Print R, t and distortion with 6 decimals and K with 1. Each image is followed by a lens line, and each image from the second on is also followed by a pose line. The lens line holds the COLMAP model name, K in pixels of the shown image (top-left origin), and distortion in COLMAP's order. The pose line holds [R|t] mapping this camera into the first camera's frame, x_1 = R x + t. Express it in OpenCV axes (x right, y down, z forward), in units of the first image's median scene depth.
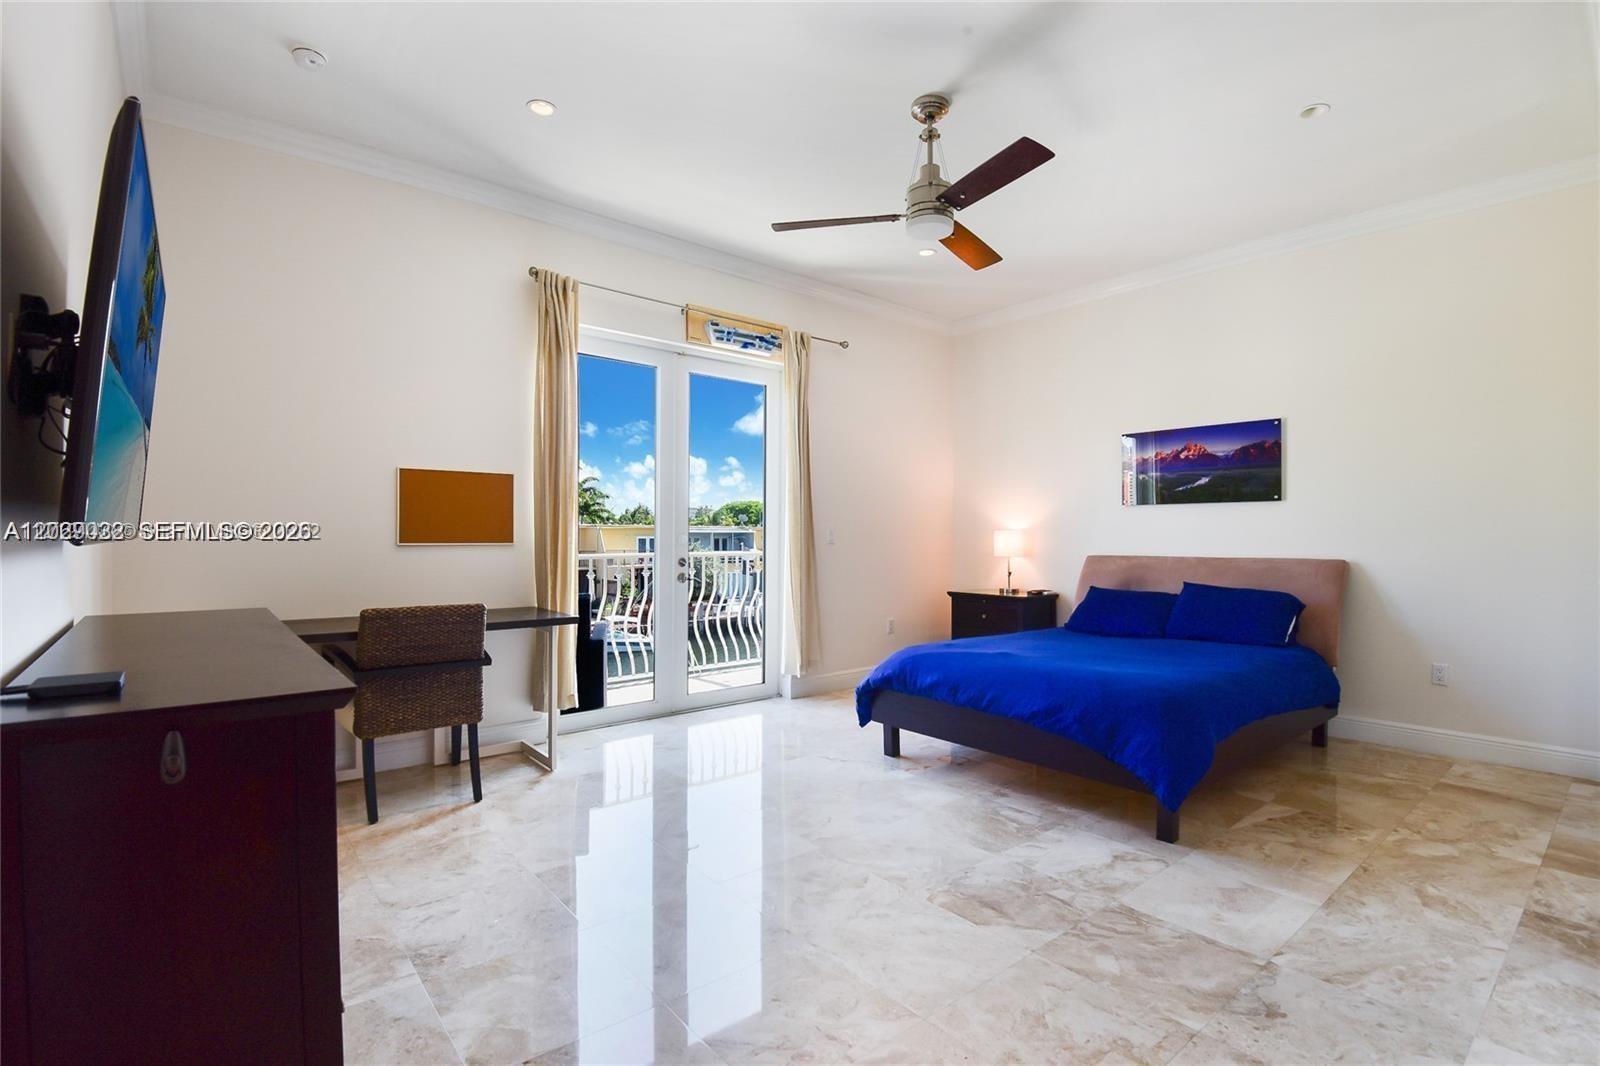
lens RADIAL K [[753.0, 0, 805.2], [0, 753.0, 532.3], [0, 0, 1]] dist [-0.006026, -0.014070]
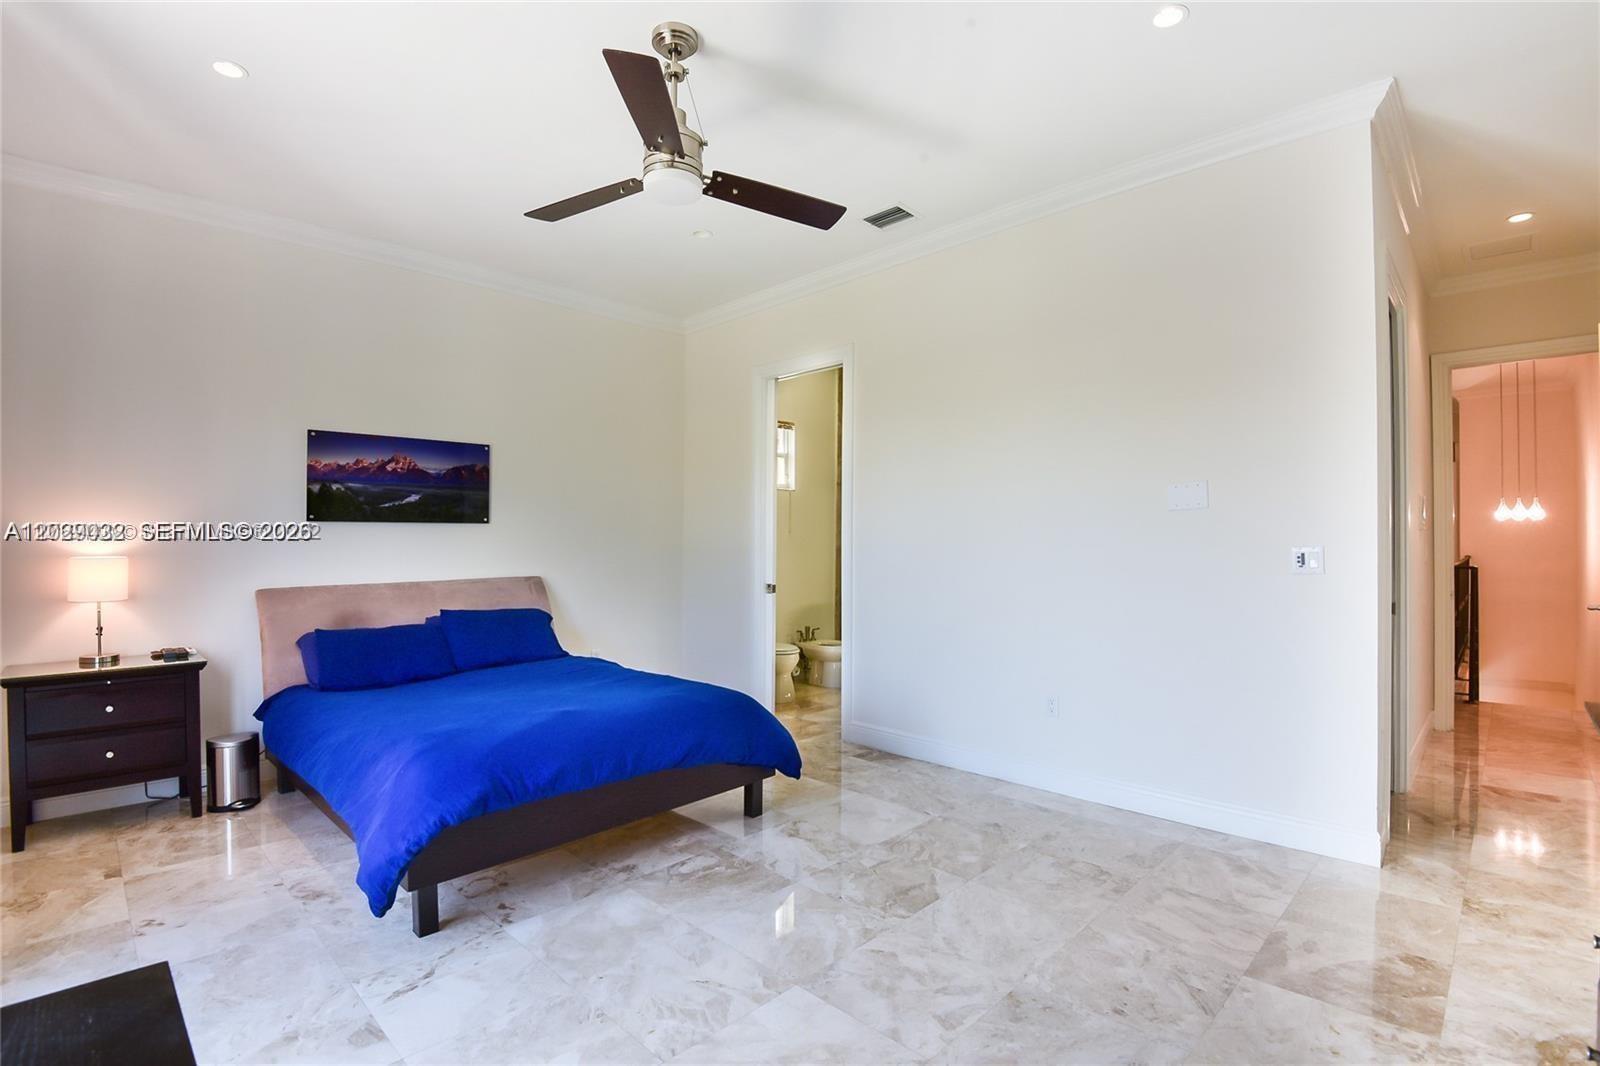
lens RADIAL K [[753.0, 0, 805.2], [0, 753.0, 532.3], [0, 0, 1]] dist [-0.006026, -0.014070]
pose [[-0.104451, 0.006741, 0.994507, -0.634594], [0.002754, 0.999975, -0.006489, -0.029183], [-0.994526, 0.002061, -0.104467, 0.916862]]
